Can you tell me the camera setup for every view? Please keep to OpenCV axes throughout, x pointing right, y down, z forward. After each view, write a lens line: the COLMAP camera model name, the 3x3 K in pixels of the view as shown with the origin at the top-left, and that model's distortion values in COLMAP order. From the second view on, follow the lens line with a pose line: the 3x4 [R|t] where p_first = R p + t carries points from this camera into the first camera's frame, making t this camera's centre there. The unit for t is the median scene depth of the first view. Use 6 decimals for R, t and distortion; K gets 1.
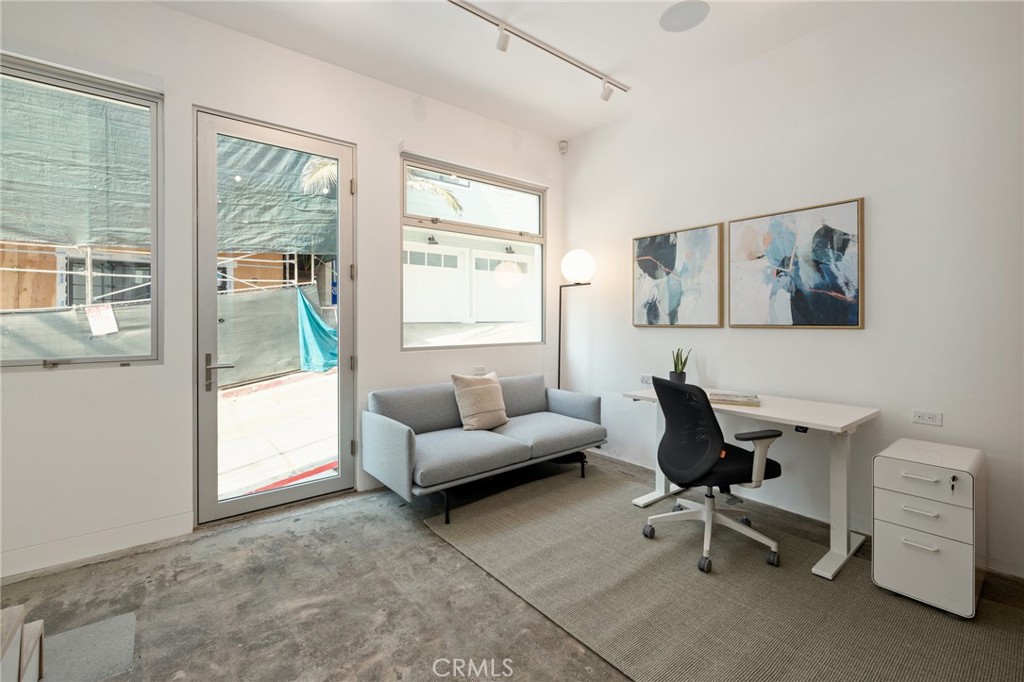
lens RADIAL K [[437.9, 0, 510.7], [0, 437.9, 324.3], [0, 0, 1]] dist [0.000429, 0.000085]
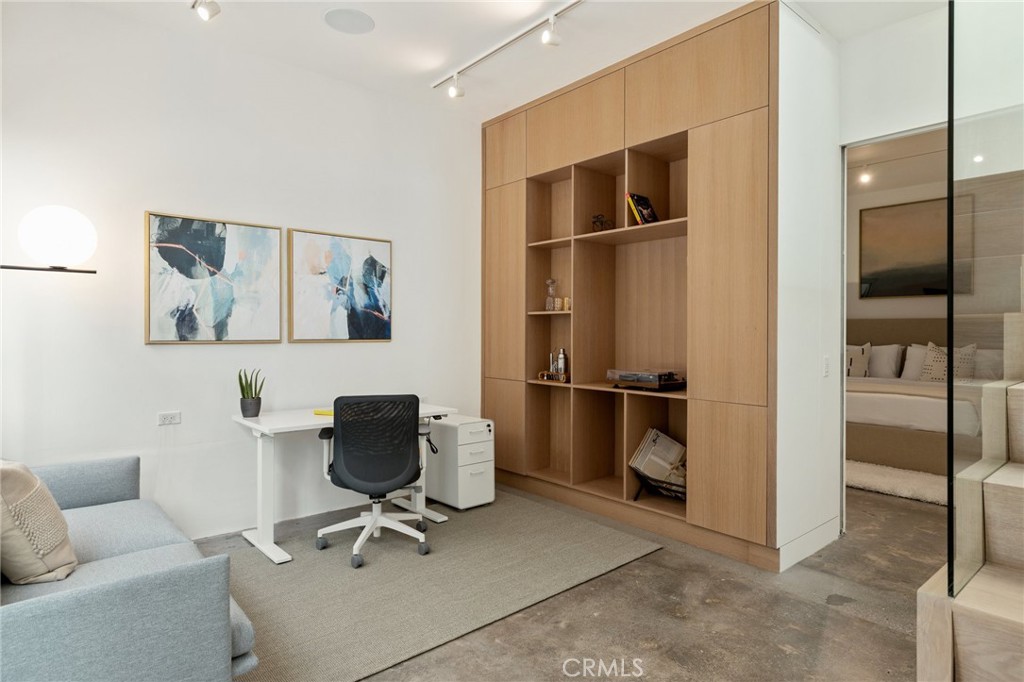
lens RADIAL K [[560.0, 0, 512.0], [0, 560.0, 341.0], [0, 0, 1]] dist [-0.002328, -0.000120]
pose [[-0.024009, -0.010855, 0.999653, -0.747928], [0.005501, 0.999924, 0.010990, -0.006914], [-0.999697, 0.005763, -0.023948, 0.588865]]
